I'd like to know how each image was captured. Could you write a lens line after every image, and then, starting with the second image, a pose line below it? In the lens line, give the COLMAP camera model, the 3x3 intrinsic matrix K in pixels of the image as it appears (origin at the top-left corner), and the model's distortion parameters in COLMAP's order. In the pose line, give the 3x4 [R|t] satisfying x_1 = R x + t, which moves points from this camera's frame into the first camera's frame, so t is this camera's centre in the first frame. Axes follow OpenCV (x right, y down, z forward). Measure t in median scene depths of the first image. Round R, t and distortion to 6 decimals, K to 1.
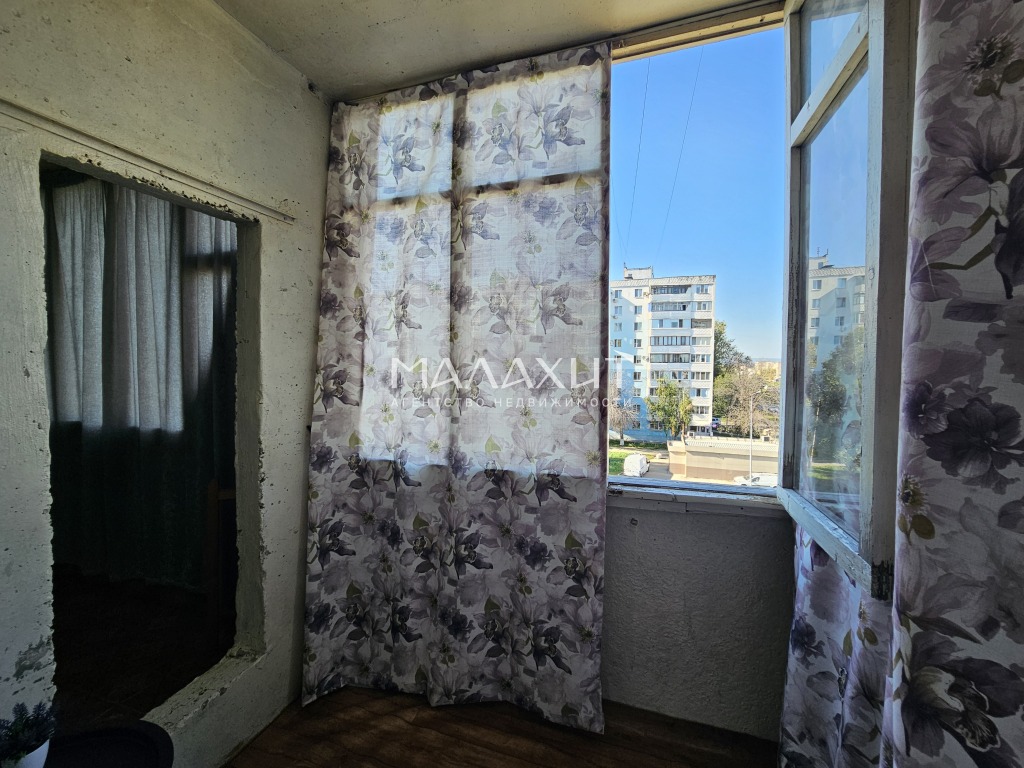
lens RADIAL K [[419.8, 0, 513.1], [0, 419.8, 382.5], [0, 0, 1]] dist [-0.008260, 0.000061]
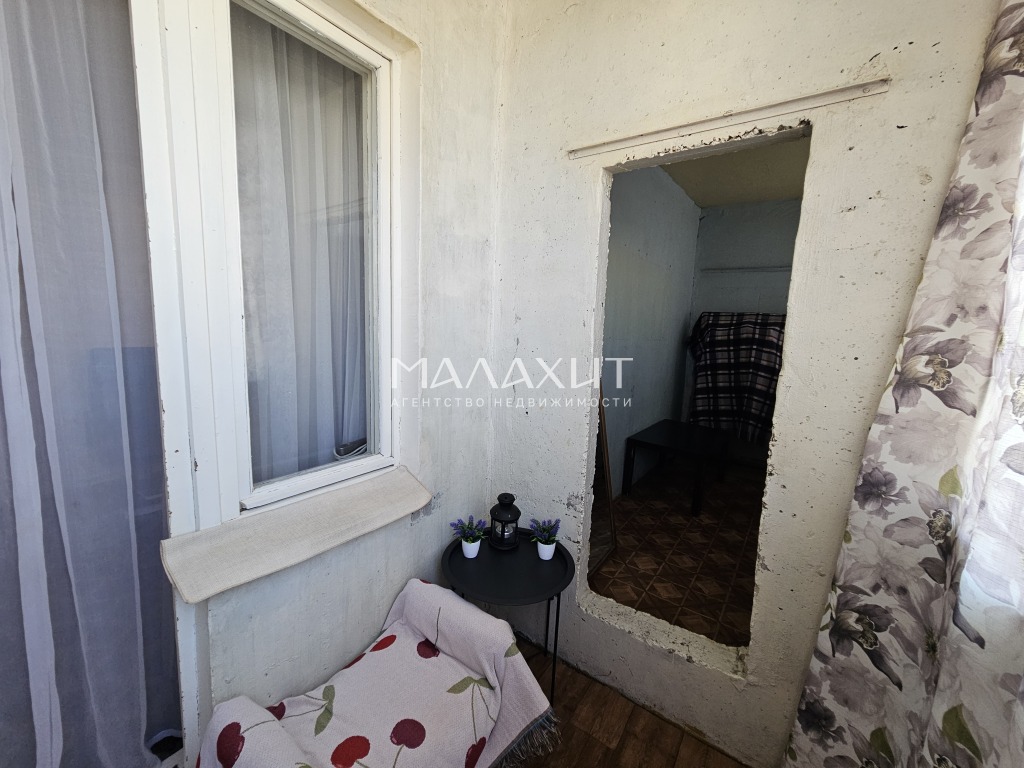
lens RADIAL K [[419.8, 0, 515.8], [0, 419.8, 379.0], [0, 0, 1]] dist [-0.008260, 0.000061]
pose [[-0.295823, 0.112772, -0.948563, 0.243587], [-0.077757, 0.986869, 0.141576, -0.012967], [0.952073, 0.115639, -0.283169, 0.715470]]
